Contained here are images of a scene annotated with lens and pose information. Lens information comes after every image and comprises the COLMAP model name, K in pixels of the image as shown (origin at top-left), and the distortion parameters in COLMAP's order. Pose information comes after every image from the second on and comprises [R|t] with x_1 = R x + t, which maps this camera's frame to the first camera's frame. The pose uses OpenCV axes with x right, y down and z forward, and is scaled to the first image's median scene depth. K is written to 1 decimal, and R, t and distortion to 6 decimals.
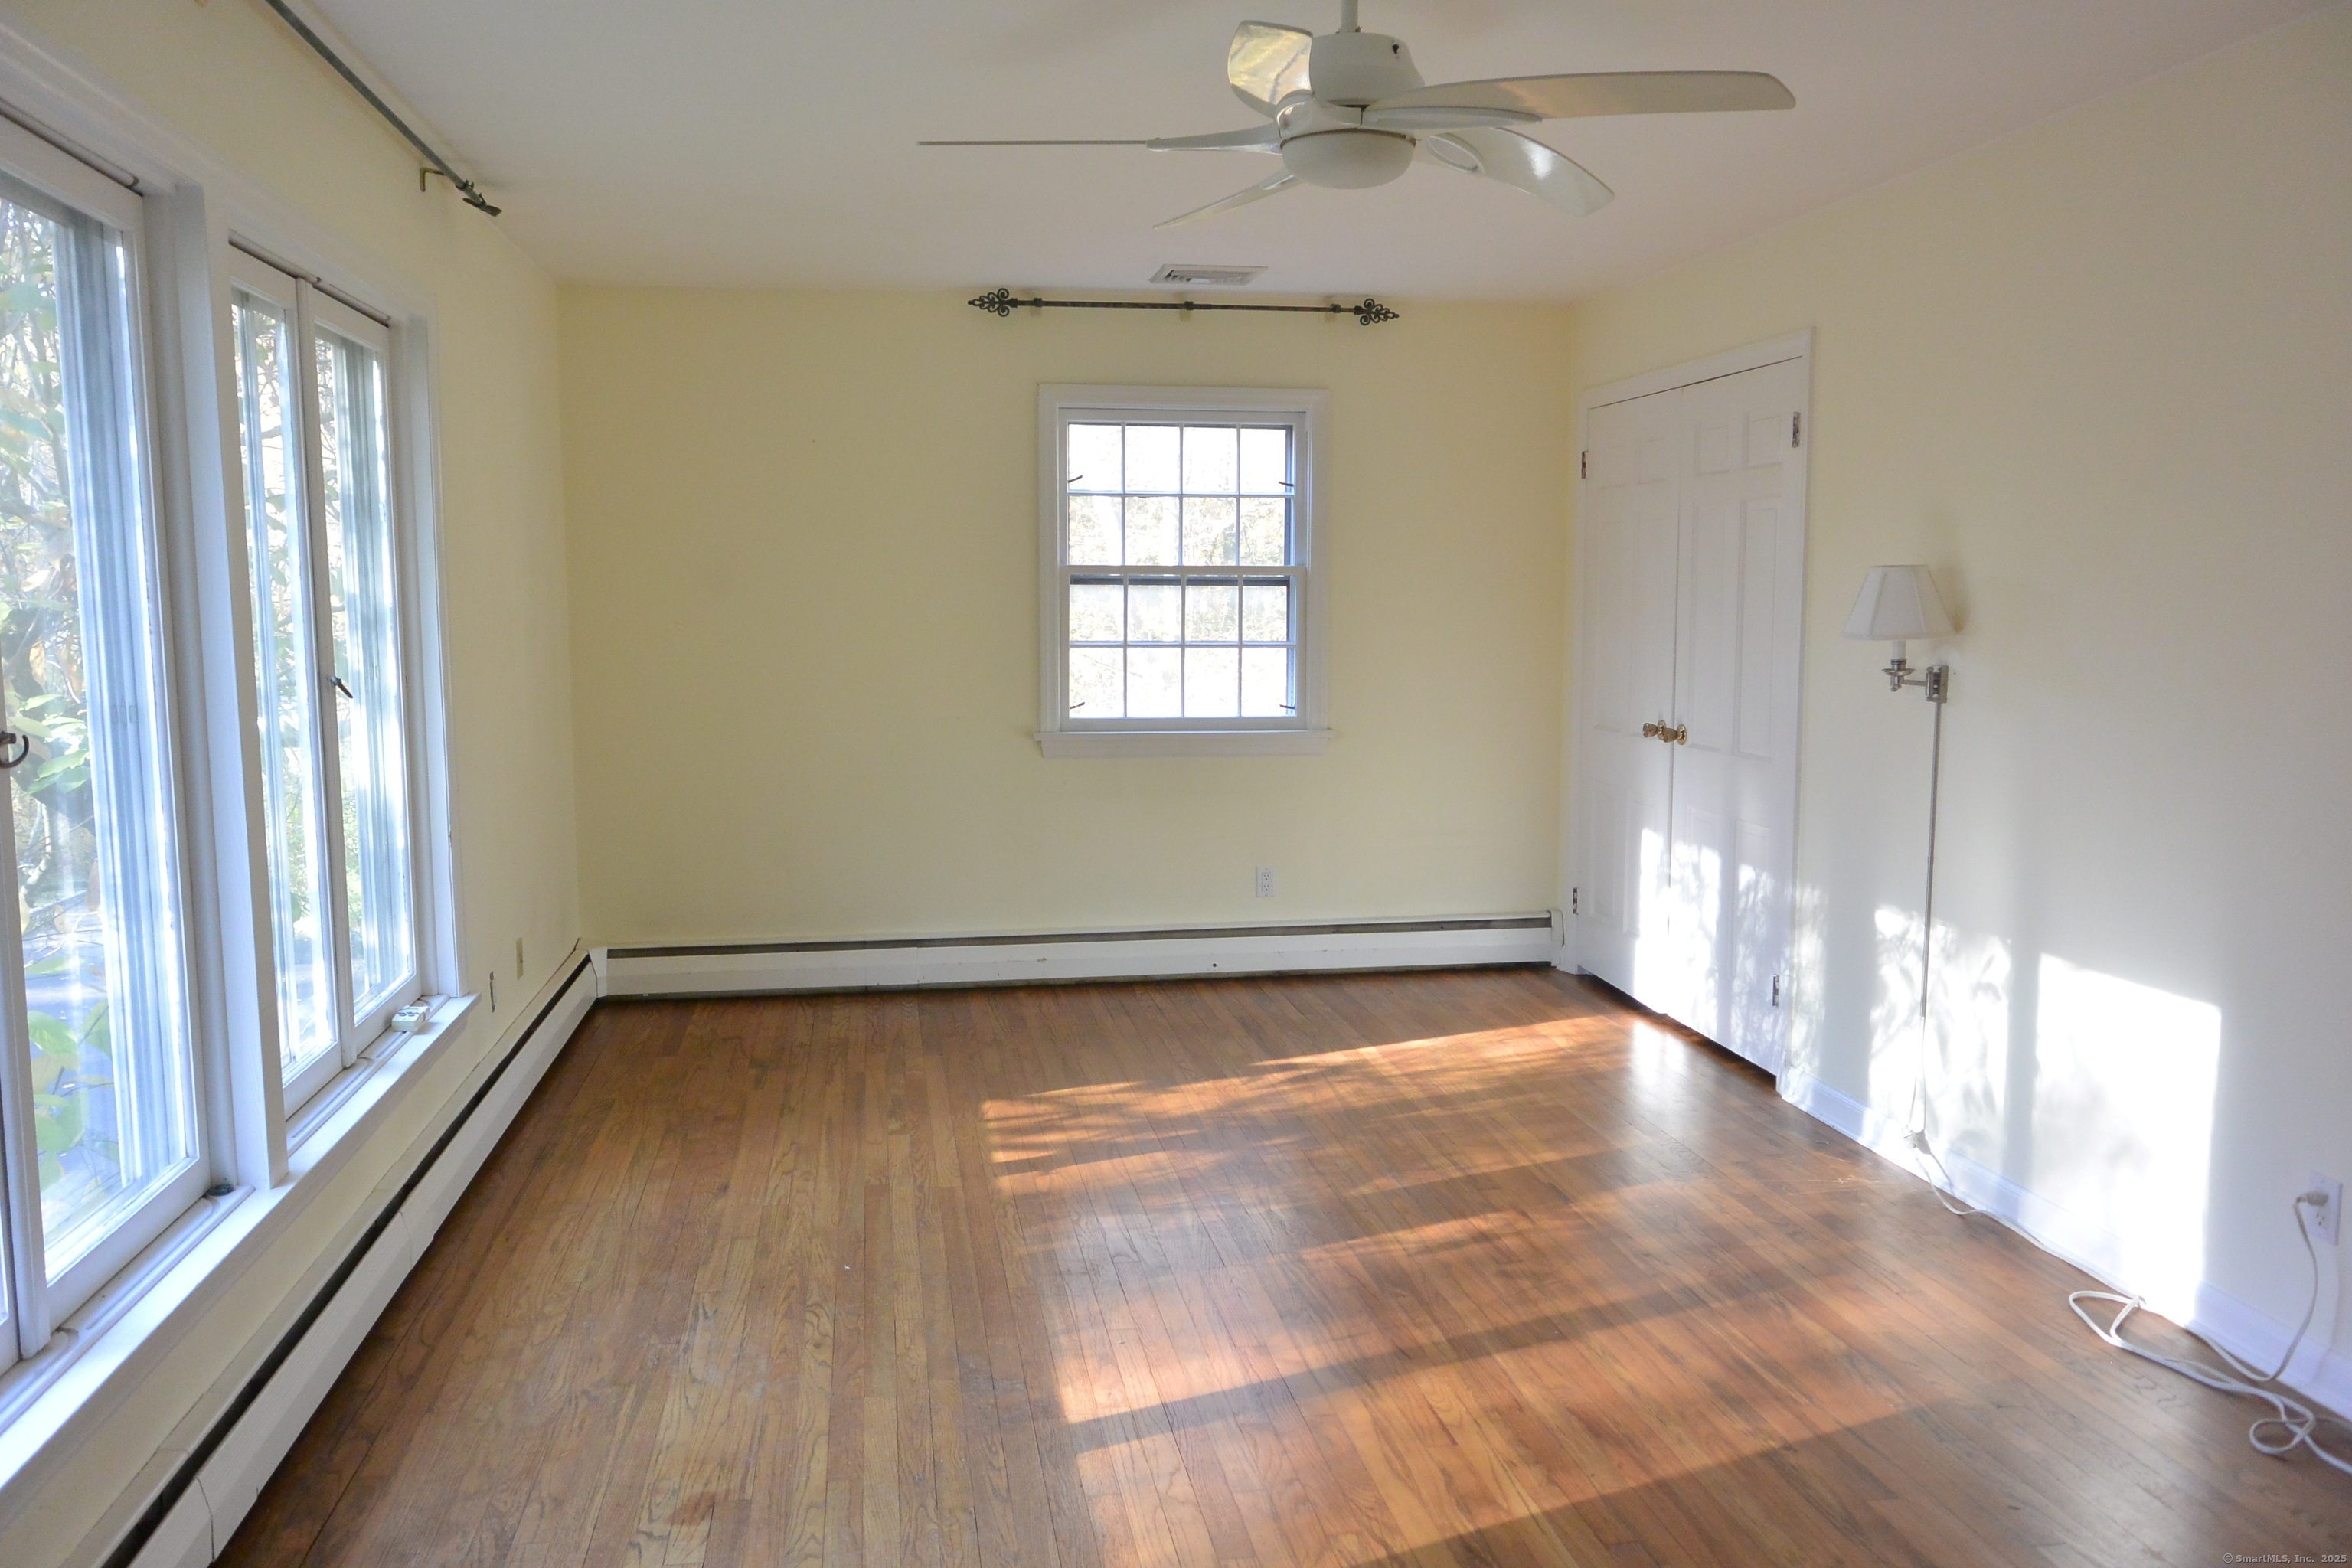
lens RADIAL K [[1788.5, 0, 1177.1], [0, 1788.5, 773.6], [0, 0, 1]] dist [0.006536, 0.000946]
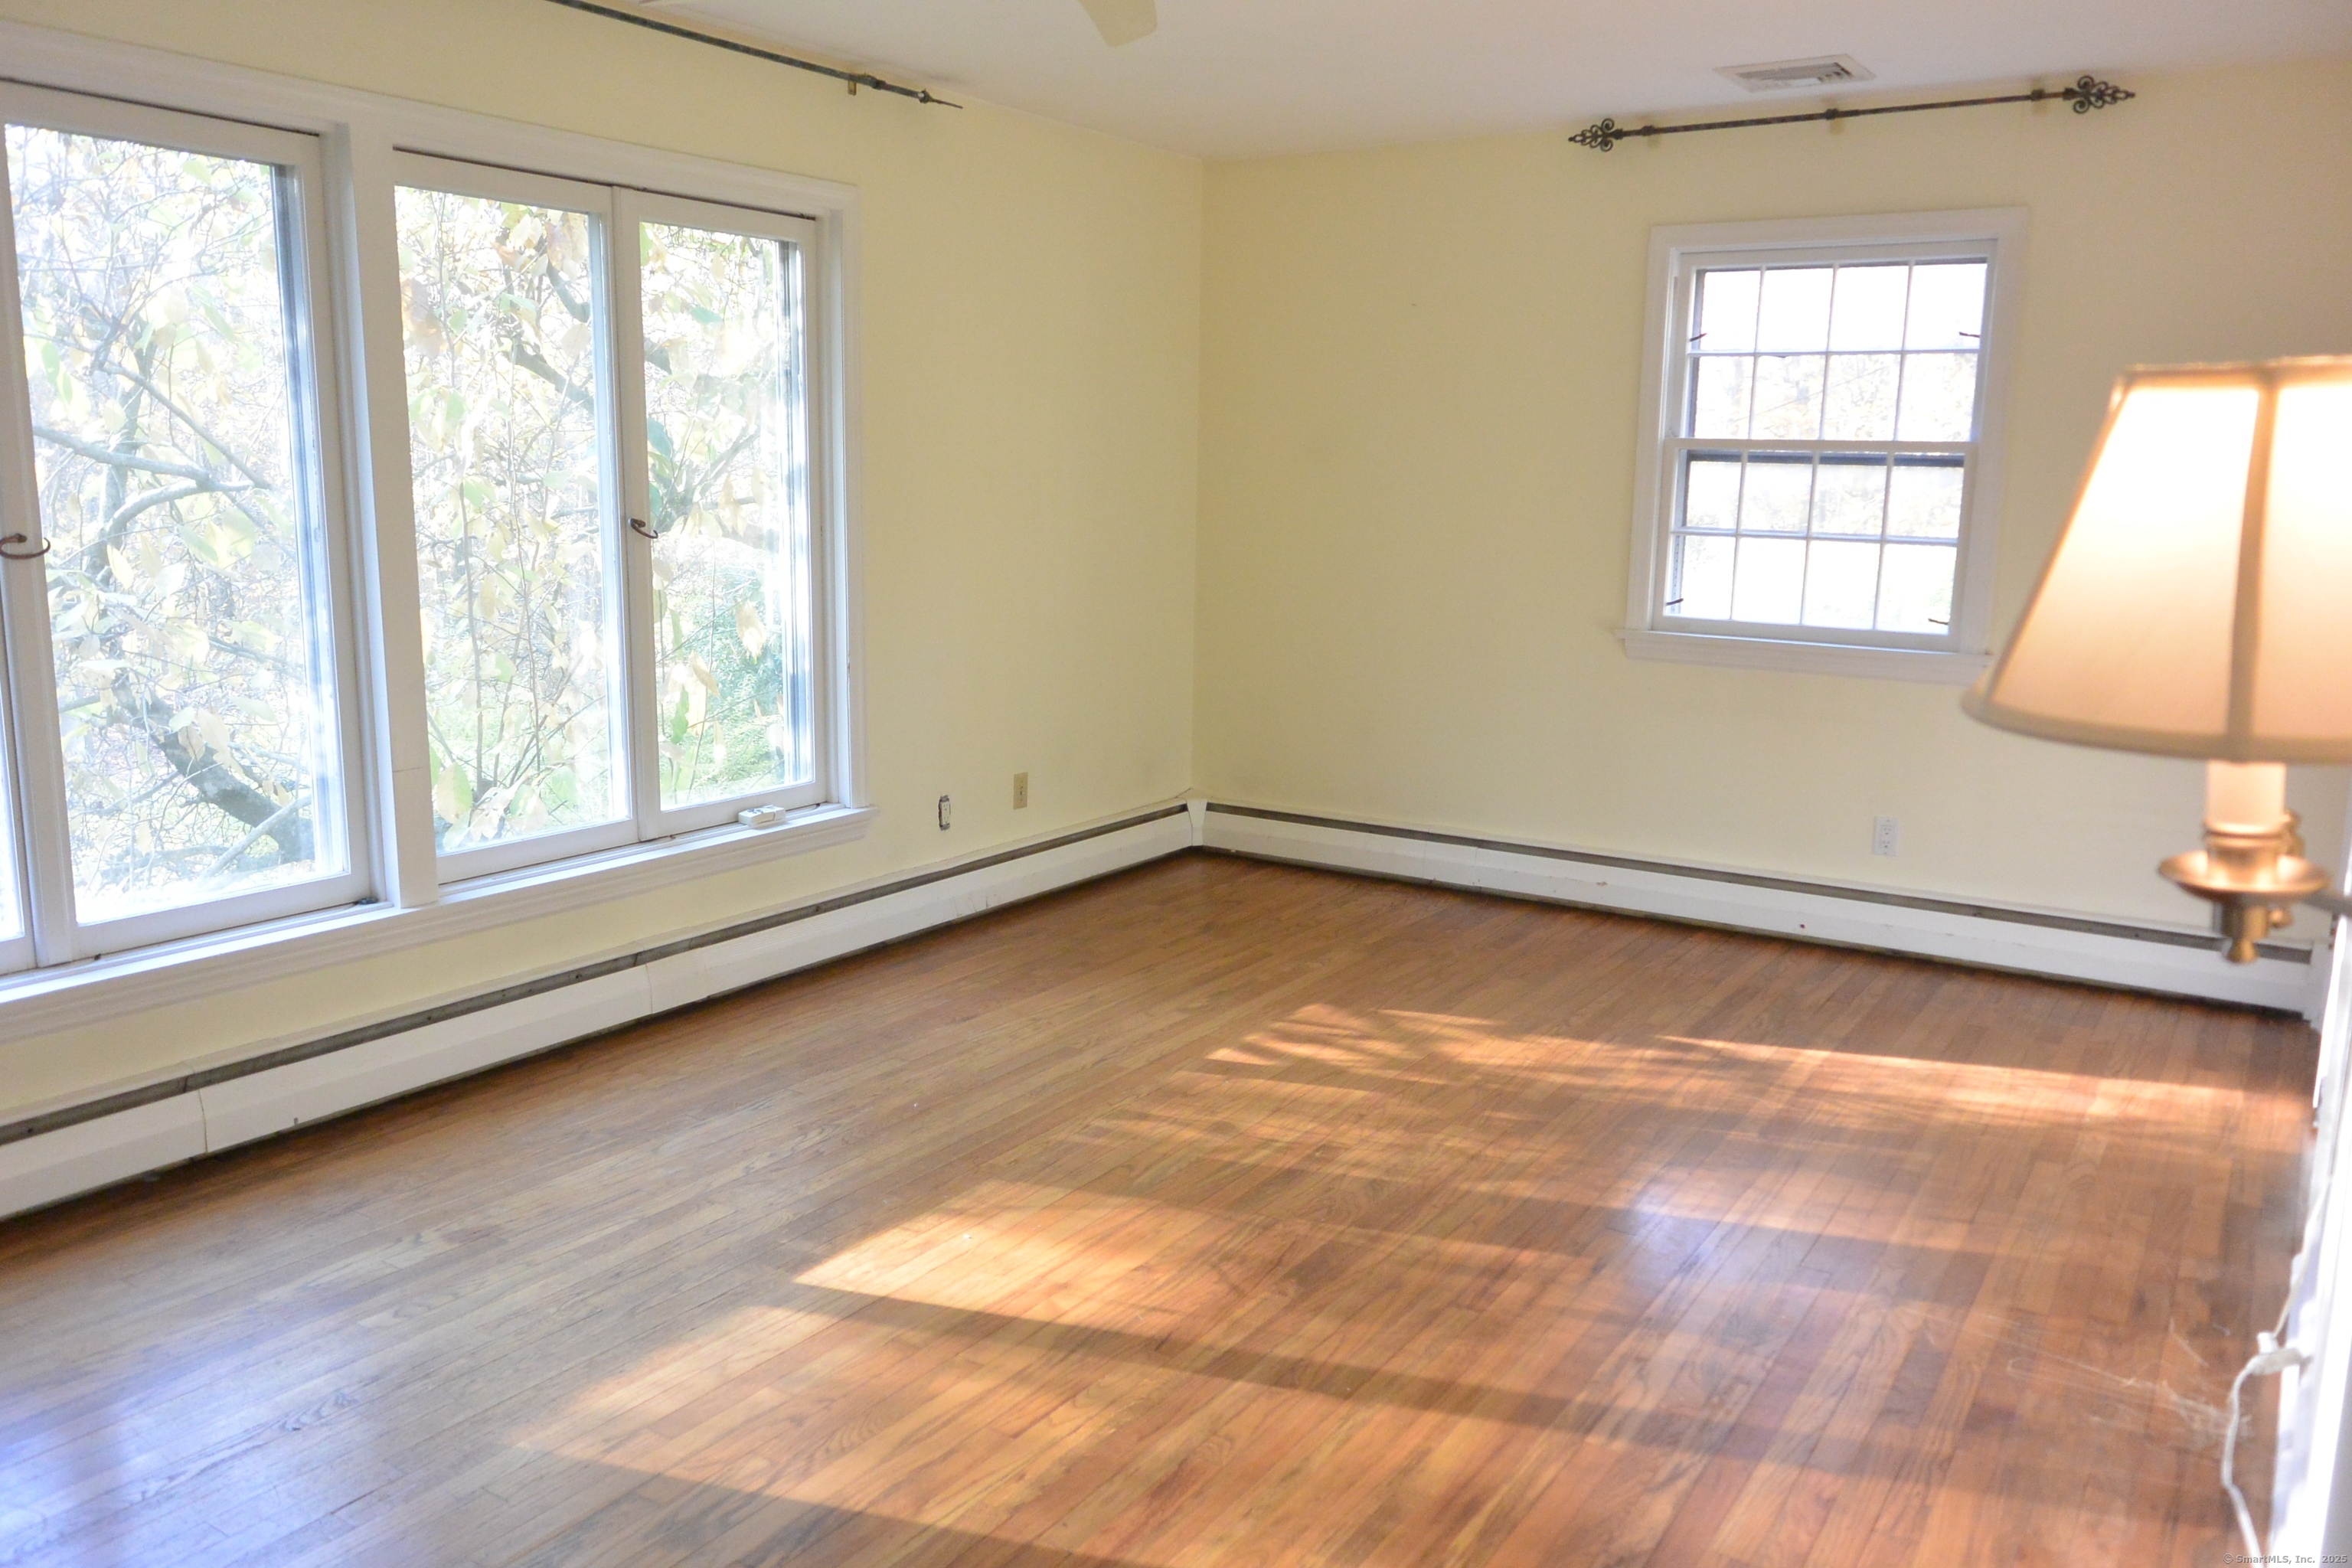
lens RADIAL K [[1788.5, 0, 1178.1], [0, 1788.5, 787.2], [0, 0, 1]] dist [0.006536, 0.000946]
pose [[0.742830, 0.133219, -0.656092, 0.390417], [-0.086286, 0.990879, 0.103503, -0.020255], [0.663896, -0.020273, 0.747550, 0.210170]]
